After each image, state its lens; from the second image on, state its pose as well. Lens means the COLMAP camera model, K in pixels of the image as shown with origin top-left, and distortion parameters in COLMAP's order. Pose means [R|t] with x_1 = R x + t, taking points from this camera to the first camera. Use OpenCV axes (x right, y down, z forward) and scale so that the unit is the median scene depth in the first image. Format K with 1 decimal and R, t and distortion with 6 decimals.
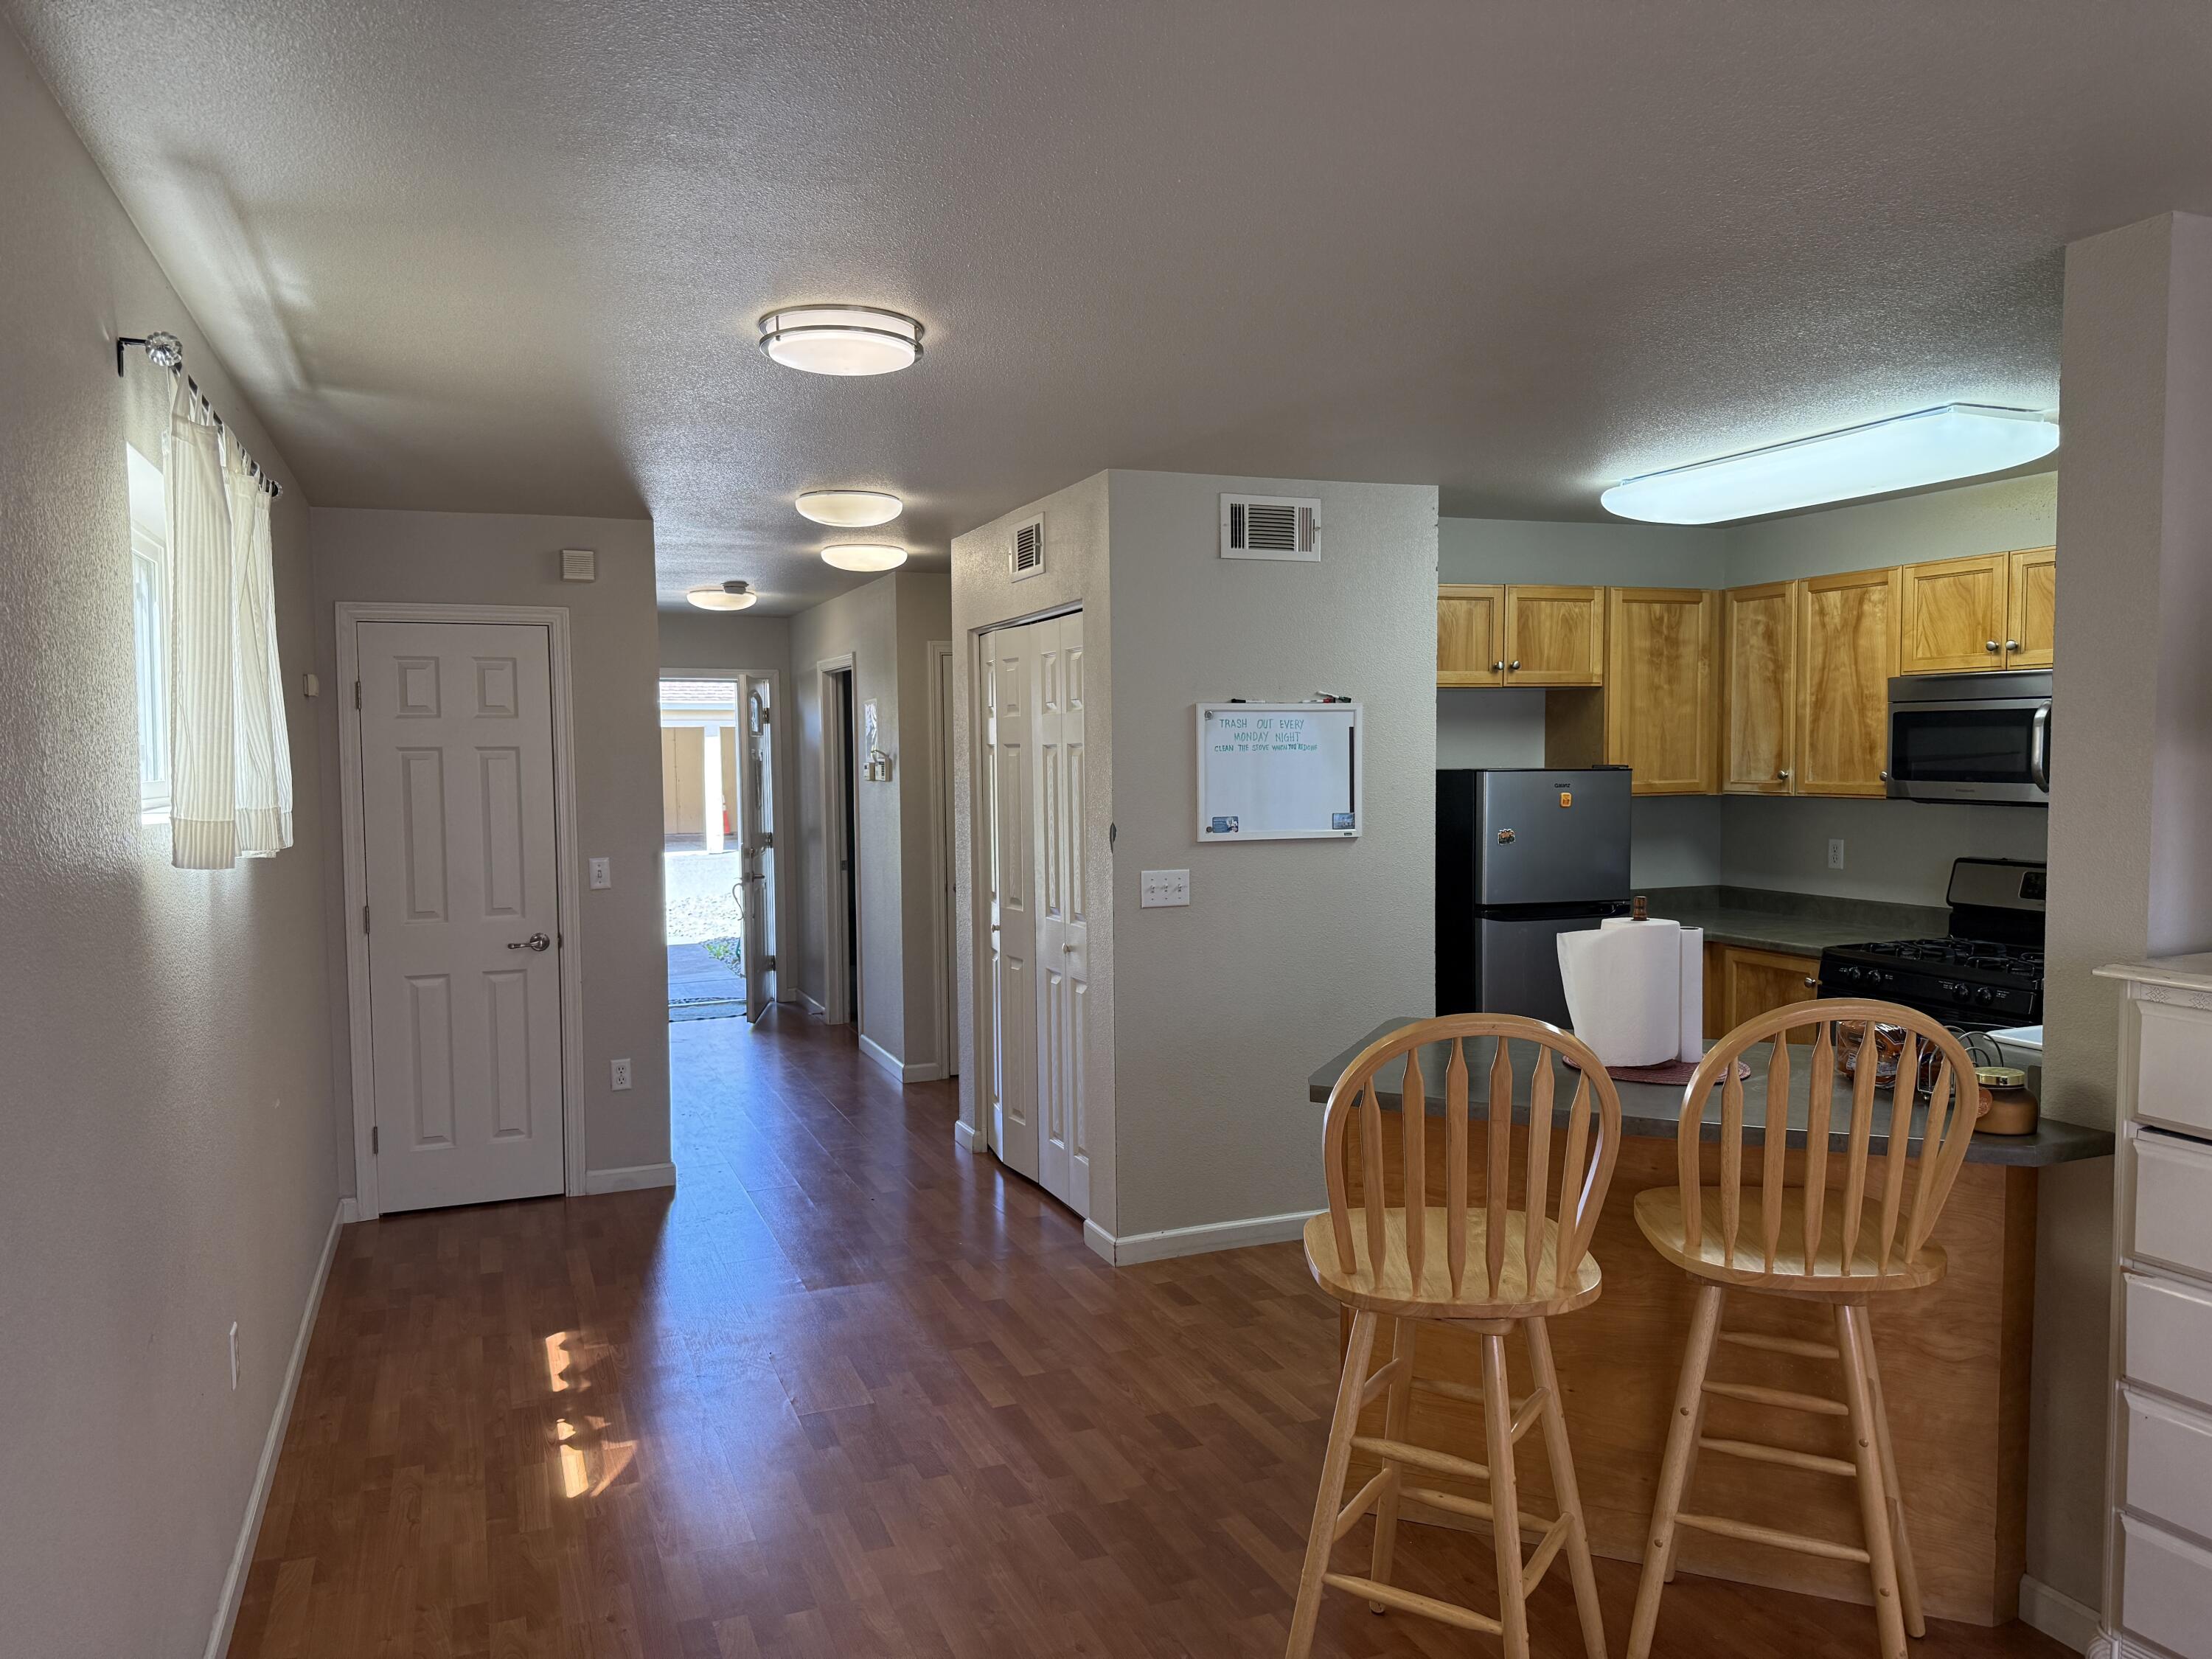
lens RADIAL K [[1554.7, 0, 1106.0], [0, 1554.7, 829.5], [0, 0, 1]] dist [0.000212, -0.000179]
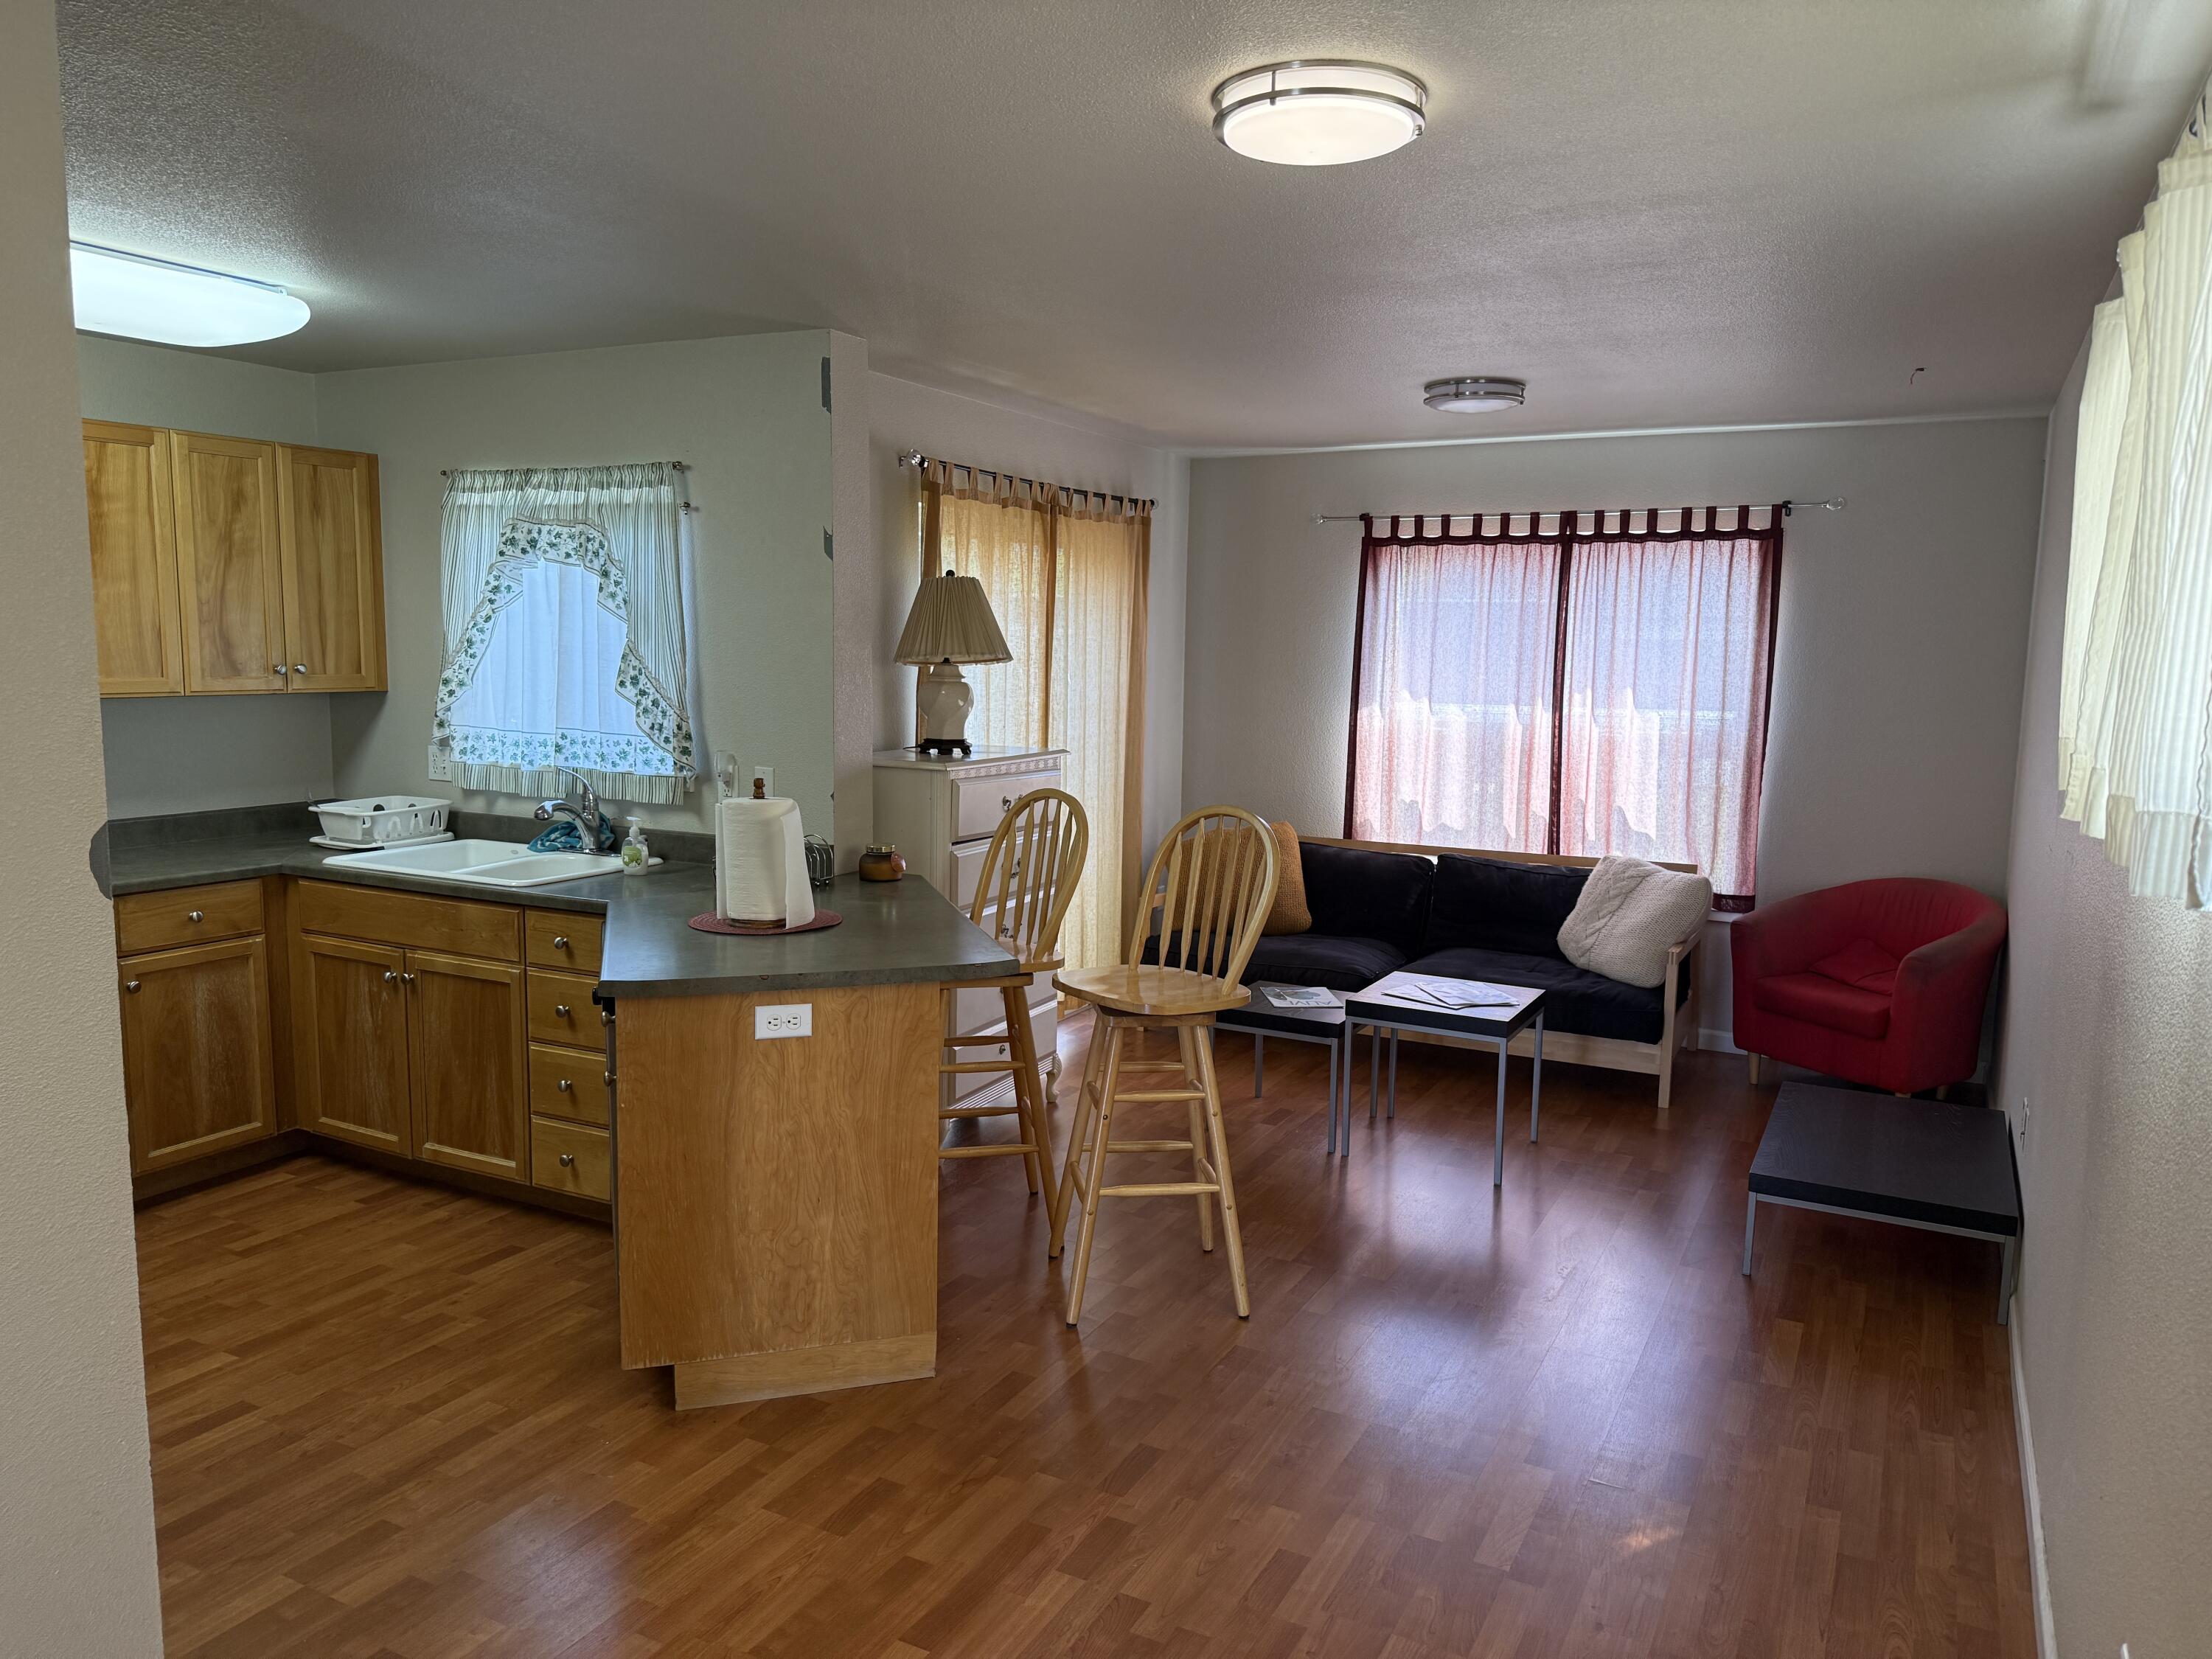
lens RADIAL K [[1554.7, 0, 1106.0], [0, 1554.7, 829.5], [0, 0, 1]] dist [0.000212, -0.000179]
pose [[-0.638353, -0.101326, 0.763045, -0.640927], [0.029378, 0.987369, 0.155692, -0.084266], [-0.769183, 0.121803, -0.627313, 1.420963]]
